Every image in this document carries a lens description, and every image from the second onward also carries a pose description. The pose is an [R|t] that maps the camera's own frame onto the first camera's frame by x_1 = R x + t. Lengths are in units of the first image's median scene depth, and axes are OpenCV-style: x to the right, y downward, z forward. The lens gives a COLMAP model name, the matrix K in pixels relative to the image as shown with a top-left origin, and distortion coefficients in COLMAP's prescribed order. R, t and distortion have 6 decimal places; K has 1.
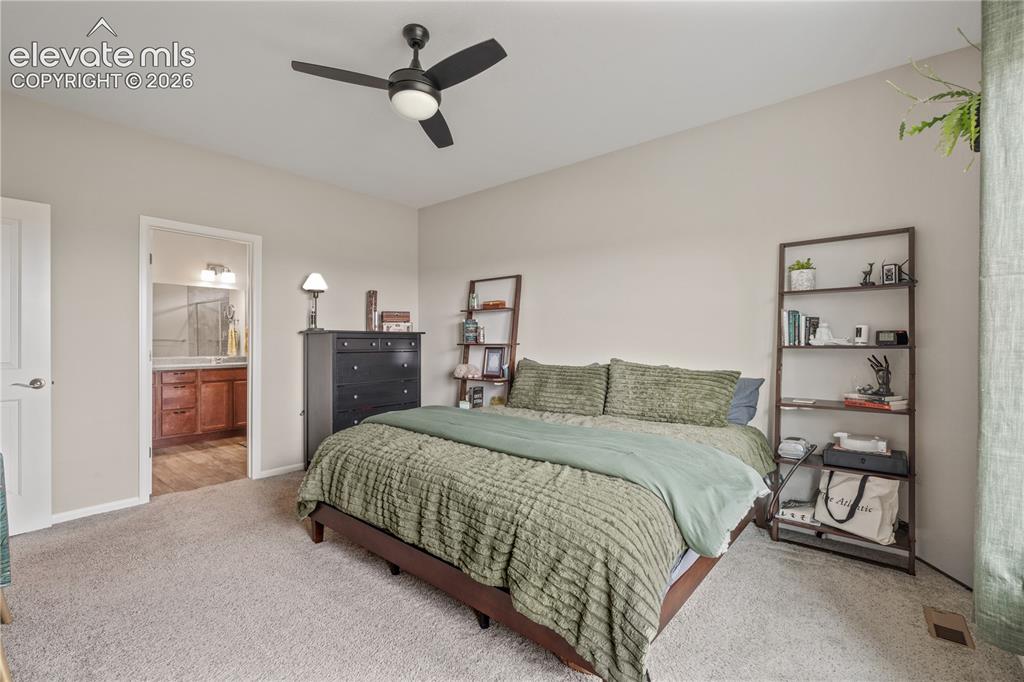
lens RADIAL K [[448.6, 0, 513.2], [0, 448.6, 342.6], [0, 0, 1]] dist [-0.003493, 0.000901]
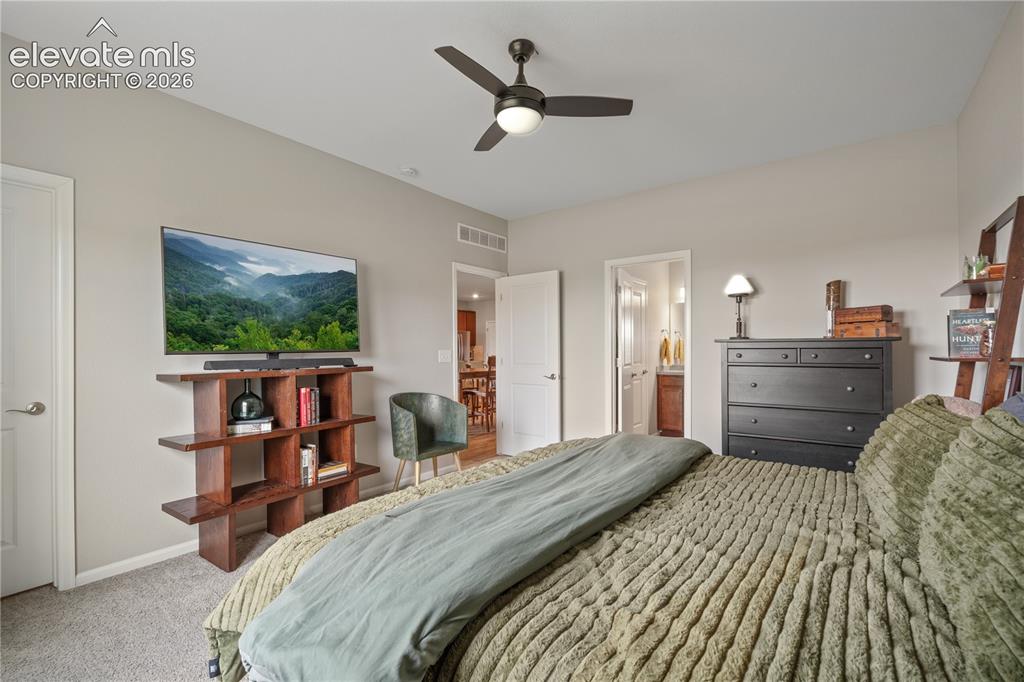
lens RADIAL K [[448.6, 0, 511.2], [0, 448.6, 344.8], [0, 0, 1]] dist [-0.003493, 0.000901]
pose [[0.038617, -0.009202, -0.999212, 0.424269], [0.001759, 0.999957, -0.009141, -0.009398], [0.999253, -0.001404, 0.038631, 0.512455]]
